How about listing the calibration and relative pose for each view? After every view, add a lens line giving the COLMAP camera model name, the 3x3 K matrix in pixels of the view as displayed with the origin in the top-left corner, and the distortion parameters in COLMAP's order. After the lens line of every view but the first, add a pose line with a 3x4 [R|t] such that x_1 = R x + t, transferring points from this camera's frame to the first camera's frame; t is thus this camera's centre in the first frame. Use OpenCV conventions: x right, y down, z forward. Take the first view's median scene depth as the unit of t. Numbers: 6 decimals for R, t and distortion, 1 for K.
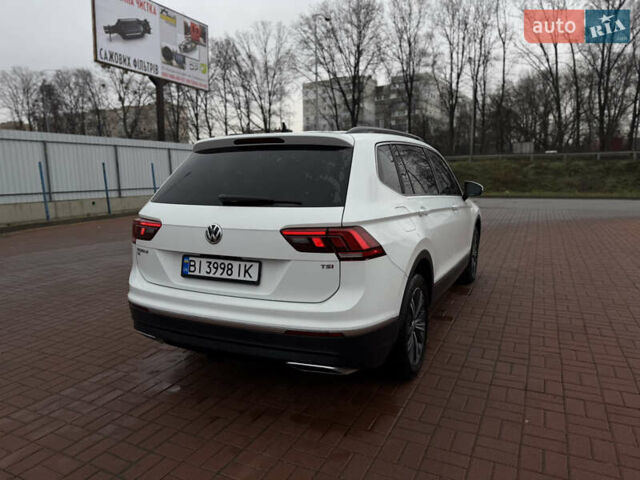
lens RADIAL K [[457.9, 0, 319.1], [0, 457.9, 245.4], [0, 0, 1]] dist [0.035459, -0.049006]
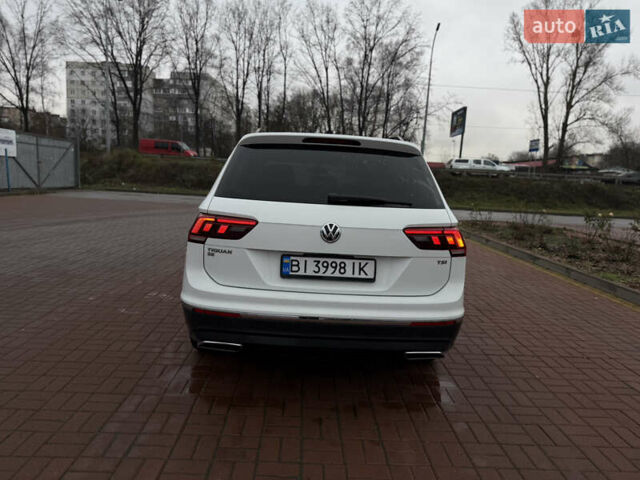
lens RADIAL K [[457.3, 0, 320.0], [0, 457.3, 240.0], [0, 0, 1]] dist [0.032851, -0.039559]
pose [[0.881259, -0.002357, 0.472627, -0.039795], [0.007798, 0.999924, -0.009554, 0.000021], [-0.472568, 0.012105, 0.881211, 0.007516]]
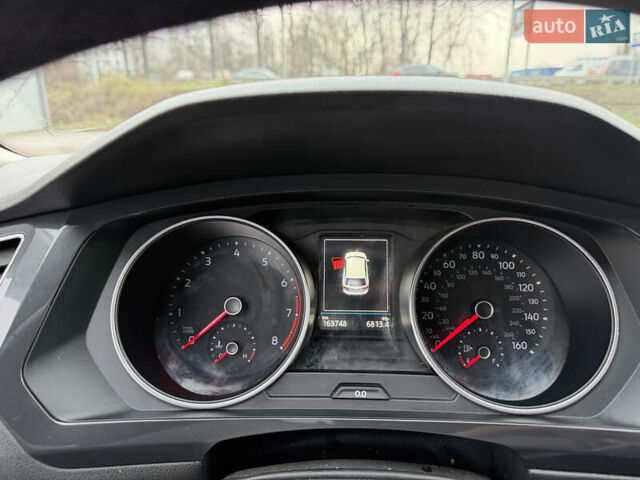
lens RADIAL K [[463.6, 0, 320.0], [0, 463.6, 240.0], [0, 0, 1]] dist [-0.004206, -0.061060]
pose [[0.912665, -0.109884, 0.393659, 0.004913], [0.056902, 0.987962, 0.143851, -0.012836], [-0.404728, -0.108888, 0.907931, 0.105399]]
